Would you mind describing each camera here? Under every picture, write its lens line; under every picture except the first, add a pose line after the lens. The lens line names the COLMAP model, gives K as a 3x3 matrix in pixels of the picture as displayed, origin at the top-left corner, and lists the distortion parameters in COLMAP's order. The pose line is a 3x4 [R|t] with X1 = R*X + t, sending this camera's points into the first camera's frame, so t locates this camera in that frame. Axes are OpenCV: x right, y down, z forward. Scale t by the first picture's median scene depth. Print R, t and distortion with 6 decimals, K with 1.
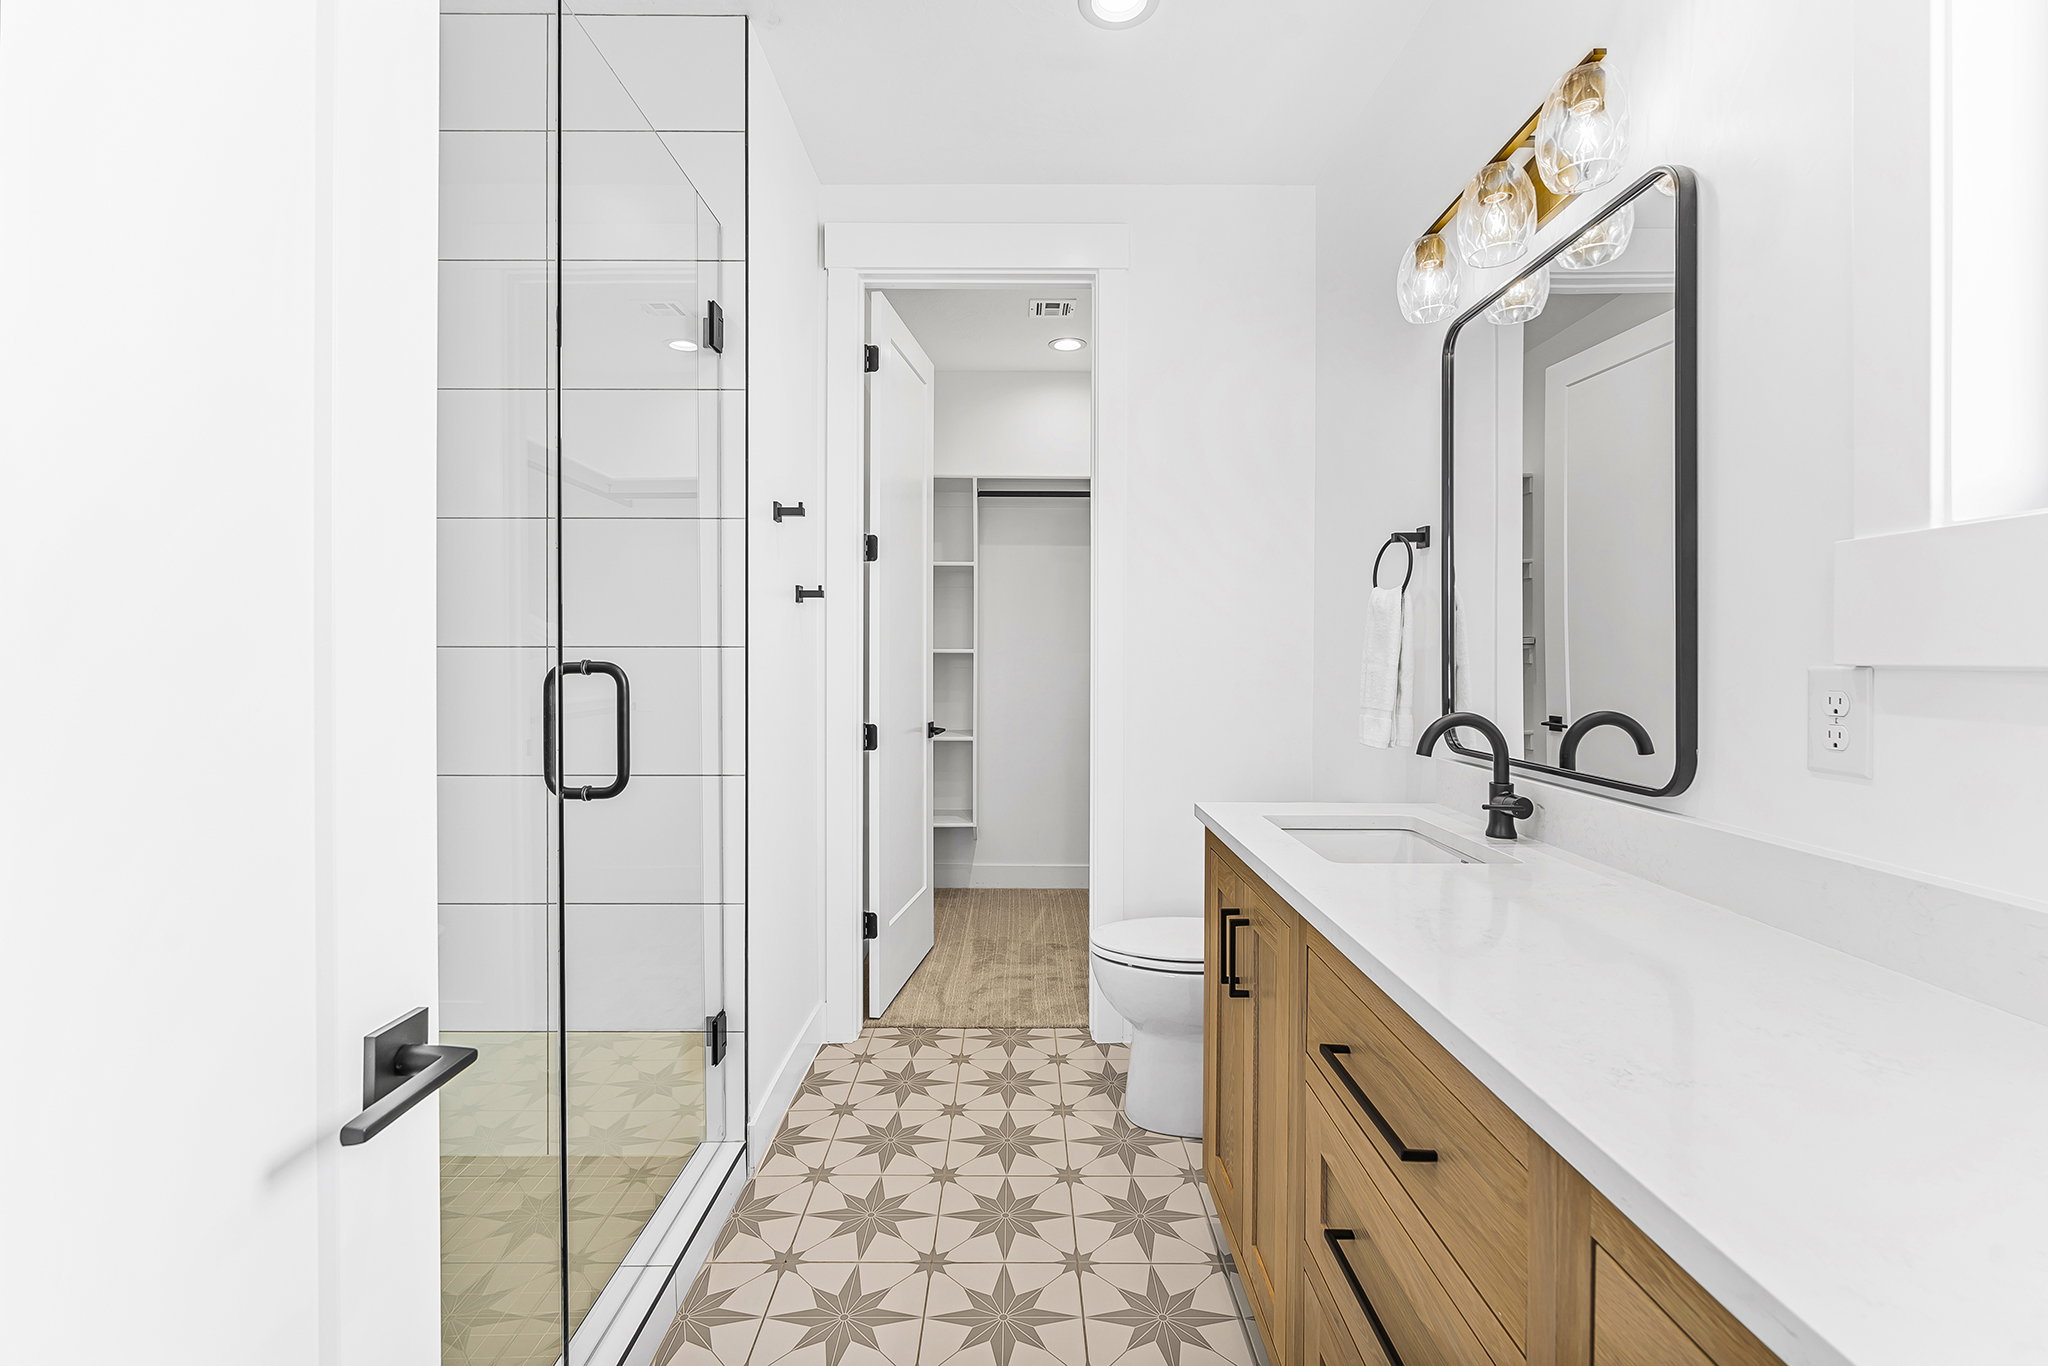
lens RADIAL K [[860.1, 0, 1024.0], [0, 860.1, 683.0], [0, 0, 1]] dist [0.000441, 0.000008]
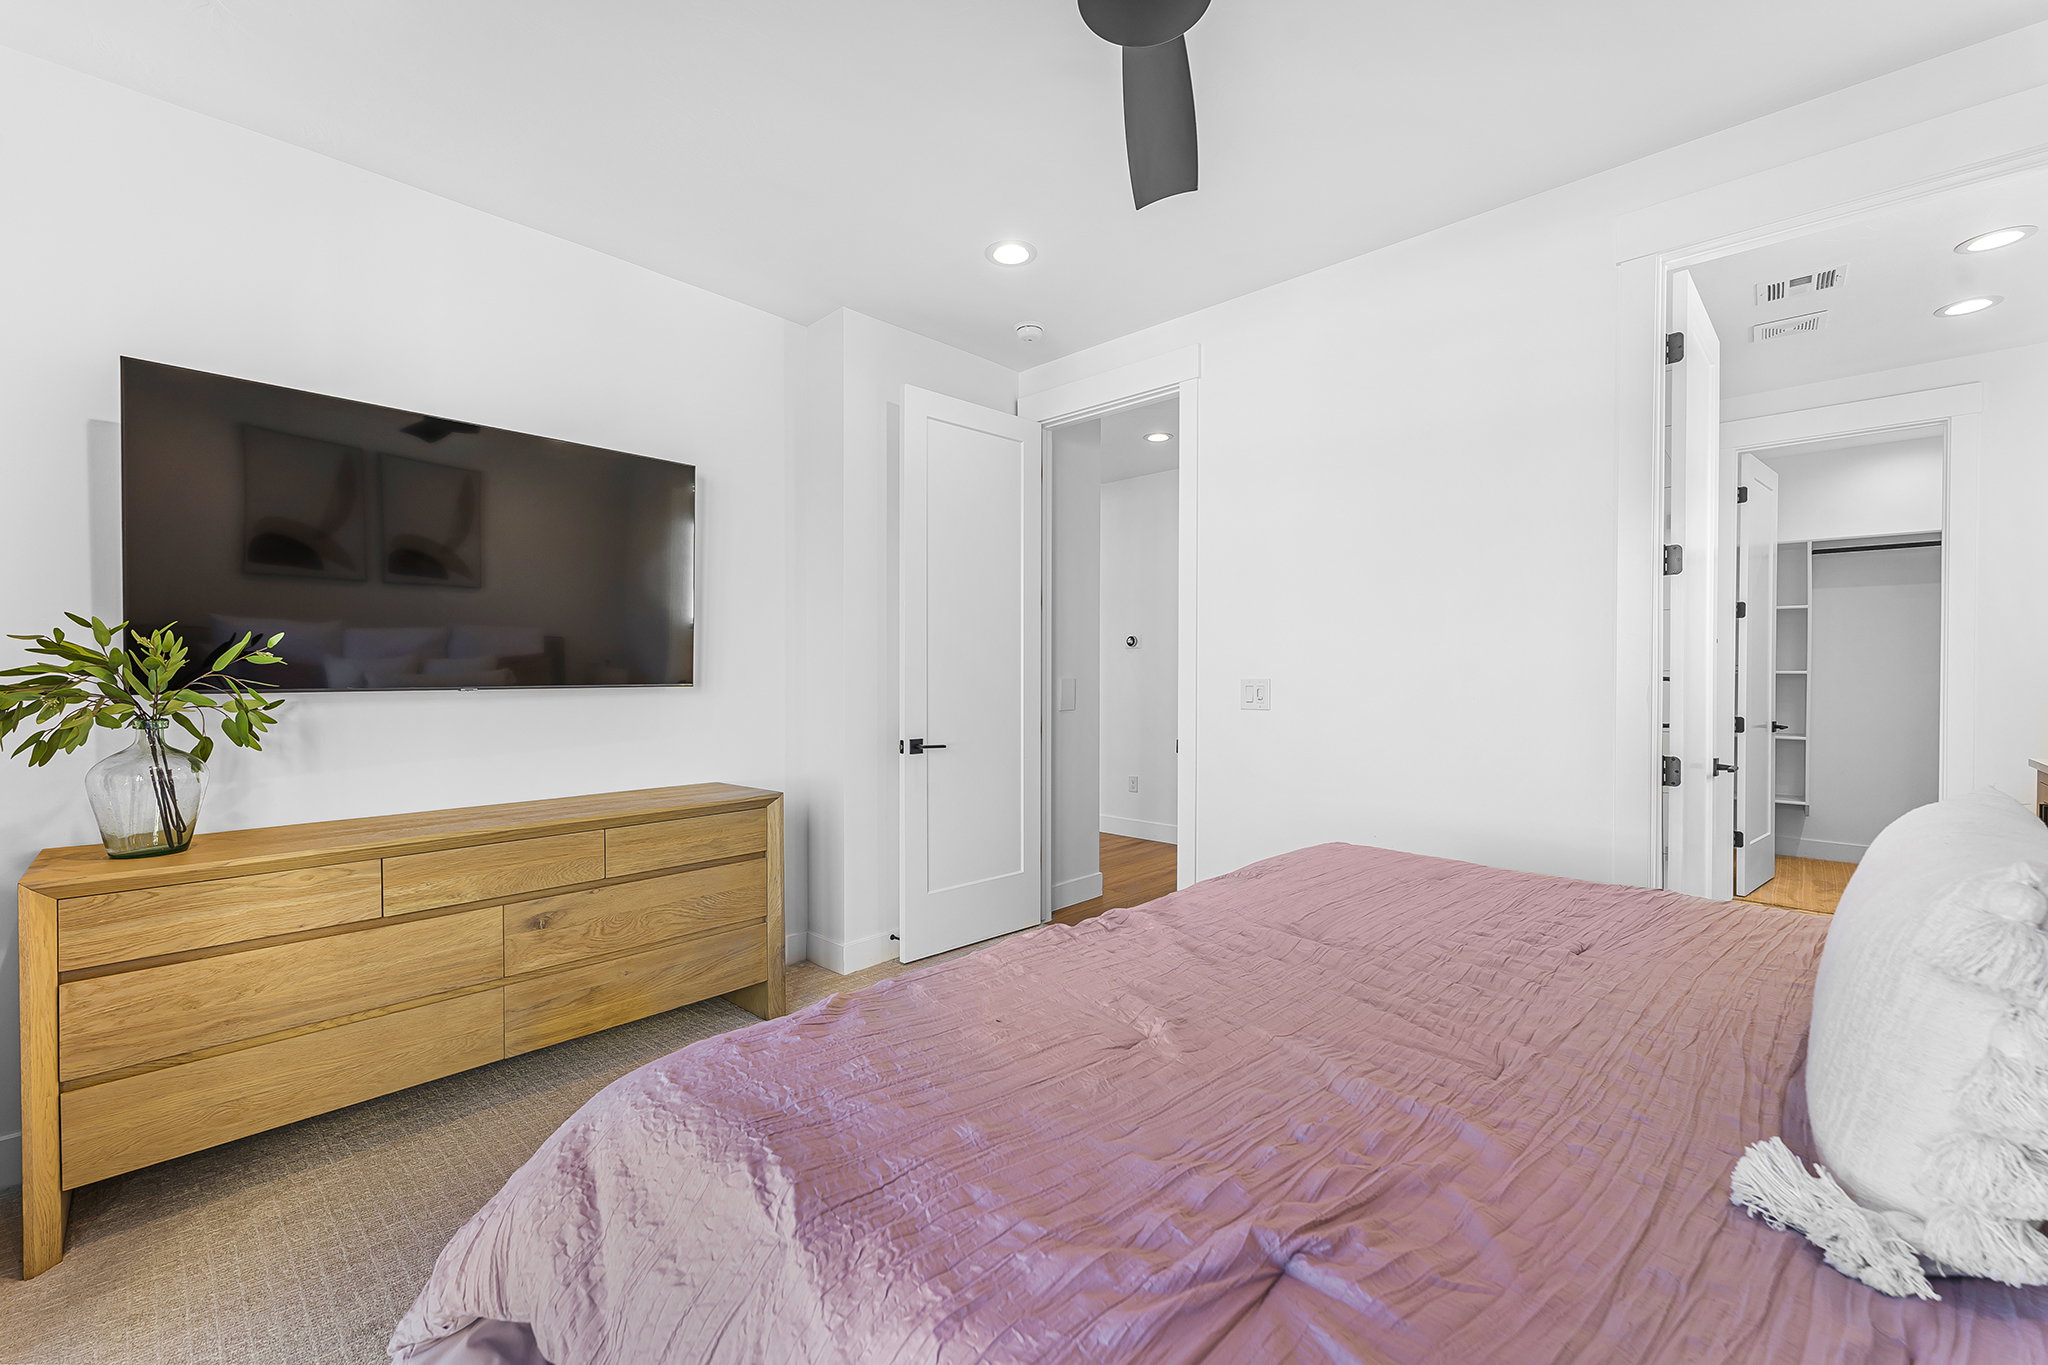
lens RADIAL K [[816.9, 0, 1020.8], [0, 816.9, 680.8], [0, 0, 1]] dist [0.001204, 0.000141]
pose [[0.722142, 0.009146, -0.691684, -0.066186], [-0.025668, 0.999578, -0.013581, 0.025449], [0.691268, 0.027562, 0.722073, -0.792792]]
